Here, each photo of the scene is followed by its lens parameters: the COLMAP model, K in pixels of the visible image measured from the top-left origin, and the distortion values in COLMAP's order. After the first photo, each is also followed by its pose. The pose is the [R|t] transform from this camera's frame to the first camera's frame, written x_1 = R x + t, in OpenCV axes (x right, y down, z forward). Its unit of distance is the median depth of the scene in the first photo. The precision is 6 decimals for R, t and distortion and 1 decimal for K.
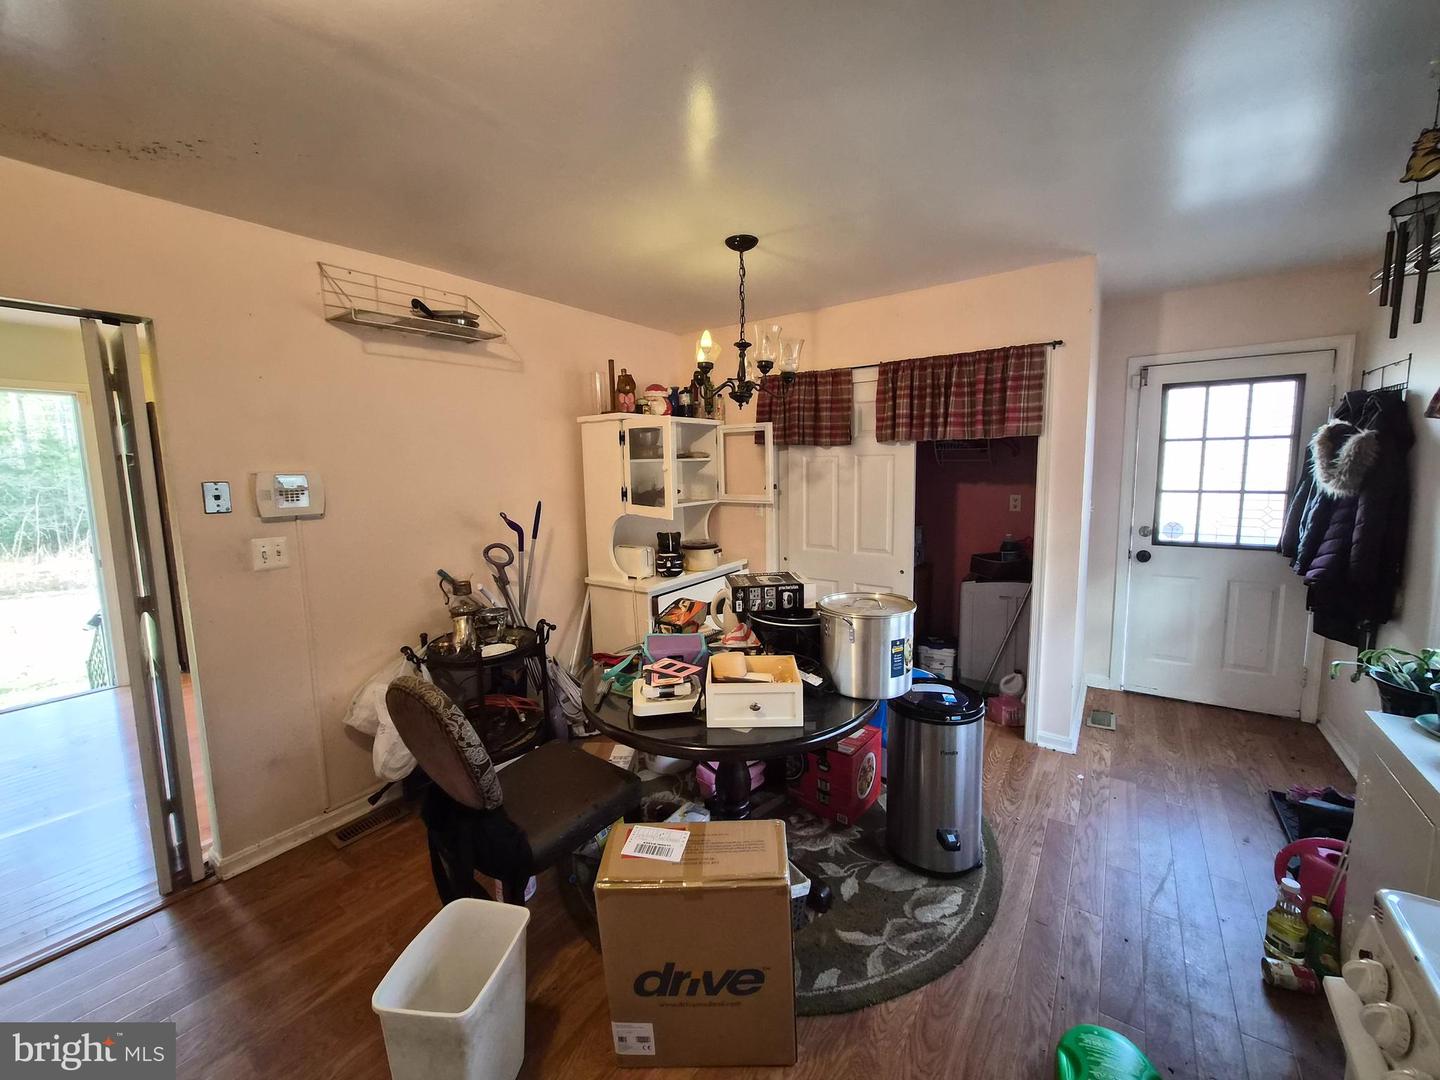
lens RADIAL K [[563.0, 0, 719.0], [0, 563.0, 529.3], [0, 0, 1]] dist [0.000166, 0.000487]
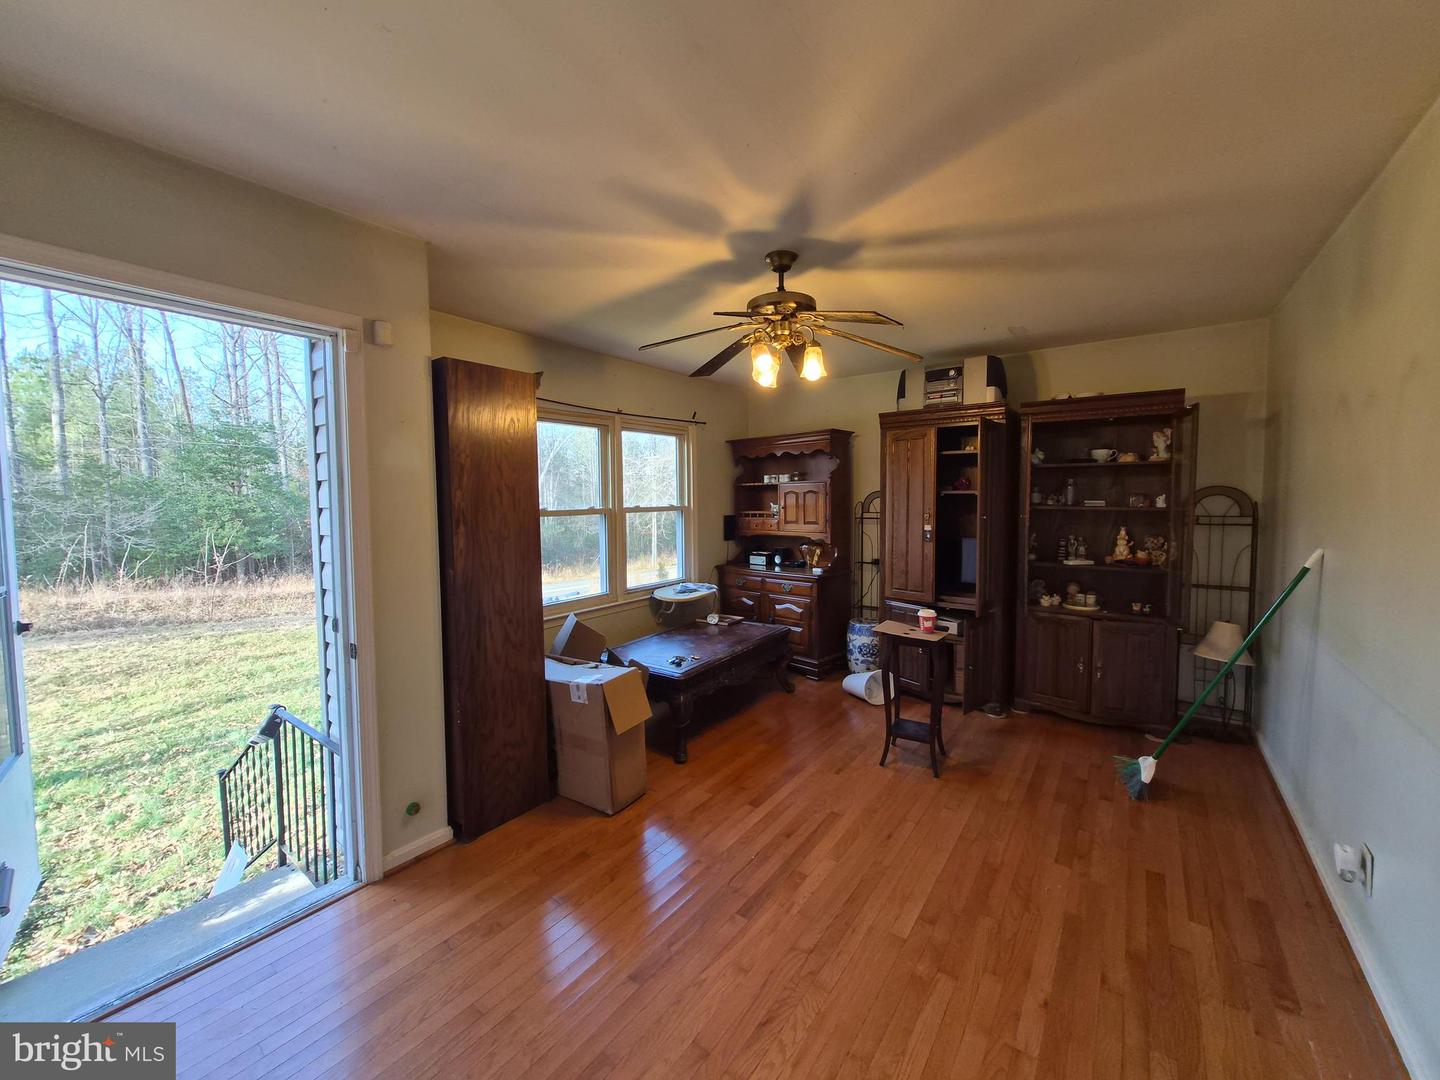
lens RADIAL K [[563.0, 0, 725.6], [0, 563.0, 530.5], [0, 0, 1]] dist [0.000166, 0.000487]
pose [[0.999862, 0.011000, -0.012470, -0.846728], [-0.011720, 0.998176, -0.059218, -0.022719], [0.011796, 0.059356, 0.998167, 0.538089]]
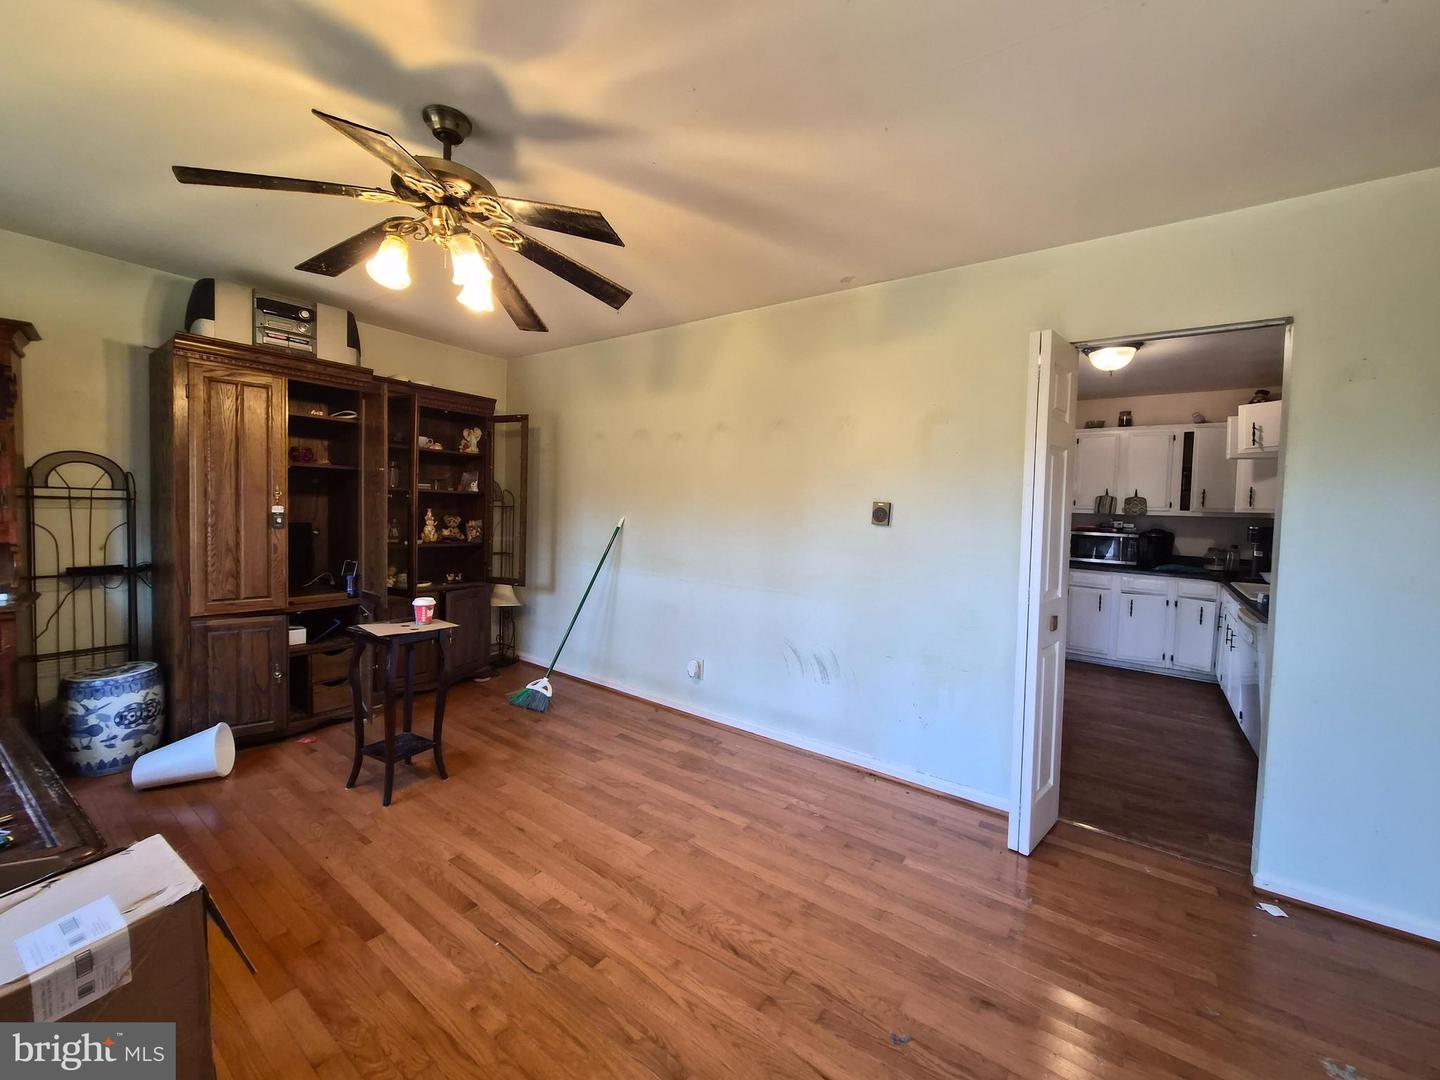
lens RADIAL K [[563.0, 0, 724.0], [0, 563.0, 532.0], [0, 0, 1]] dist [0.000166, 0.000487]
pose [[-0.009613, -0.026354, 0.999606, -1.291107], [0.088291, 0.995726, 0.027101, -0.029496], [-0.996048, 0.088517, -0.007245, 0.991823]]
